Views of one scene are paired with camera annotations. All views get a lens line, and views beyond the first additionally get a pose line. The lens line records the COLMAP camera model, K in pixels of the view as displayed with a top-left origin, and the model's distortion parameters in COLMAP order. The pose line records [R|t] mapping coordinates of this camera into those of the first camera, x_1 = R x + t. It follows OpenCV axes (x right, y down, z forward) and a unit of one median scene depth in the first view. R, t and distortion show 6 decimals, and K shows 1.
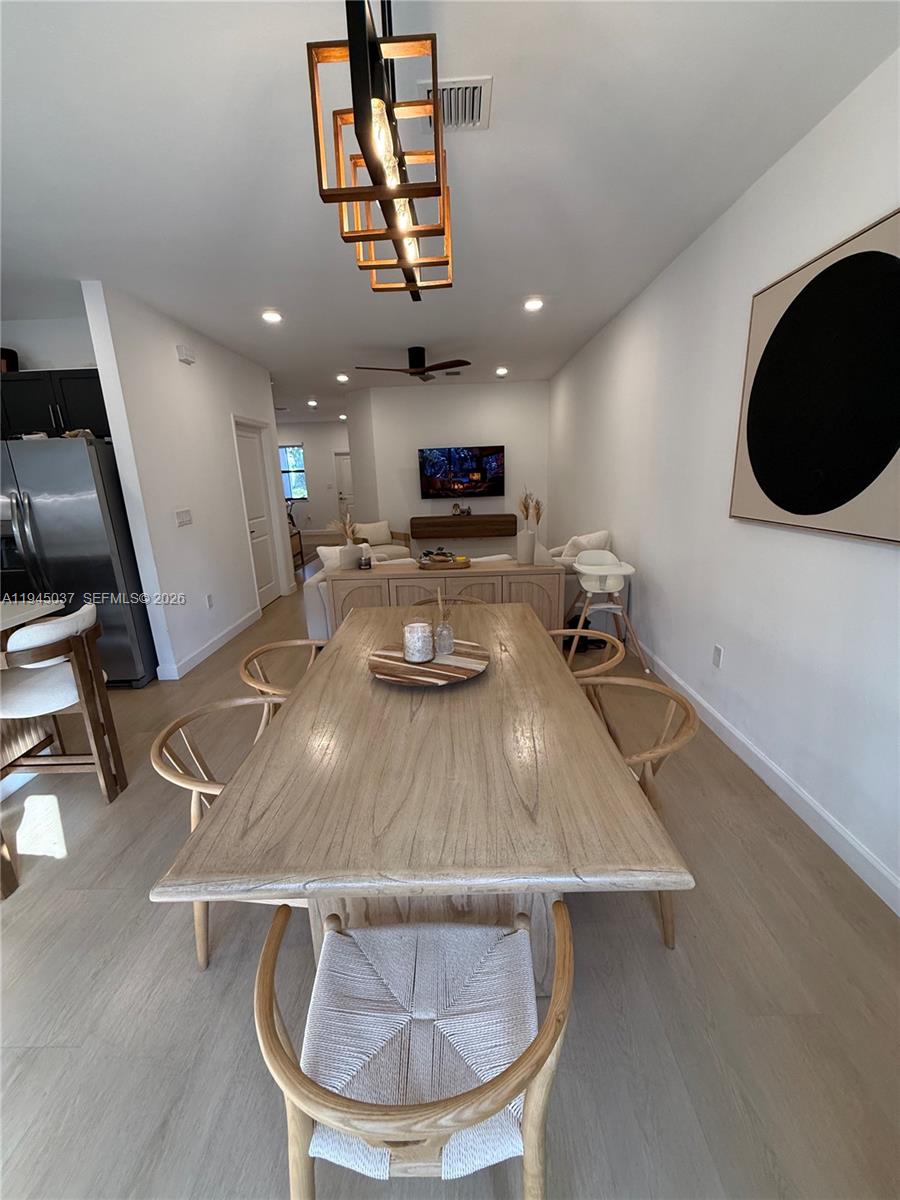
lens RADIAL K [[478.3, 0, 449.4], [0, 478.3, 601.4], [0, 0, 1]] dist [0.001674, 0.000054]
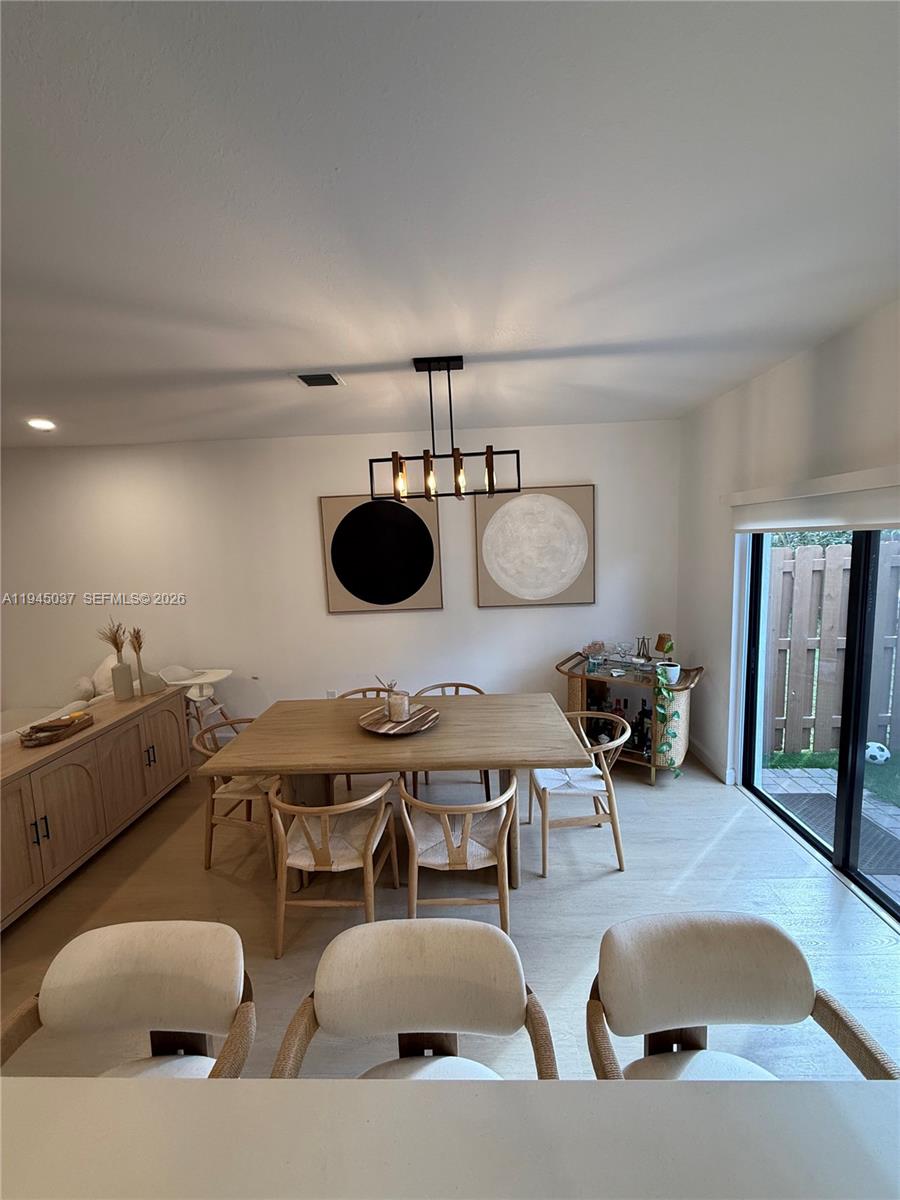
lens RADIAL K [[478.3, 0, 444.9], [0, 478.3, 598.1], [0, 0, 1]] dist [0.001674, 0.000054]
pose [[0.011349, -0.082308, 0.996542, -0.777875], [0.297549, 0.951739, 0.075218, -0.160533], [-0.954639, 0.295666, 0.035292, 0.353275]]
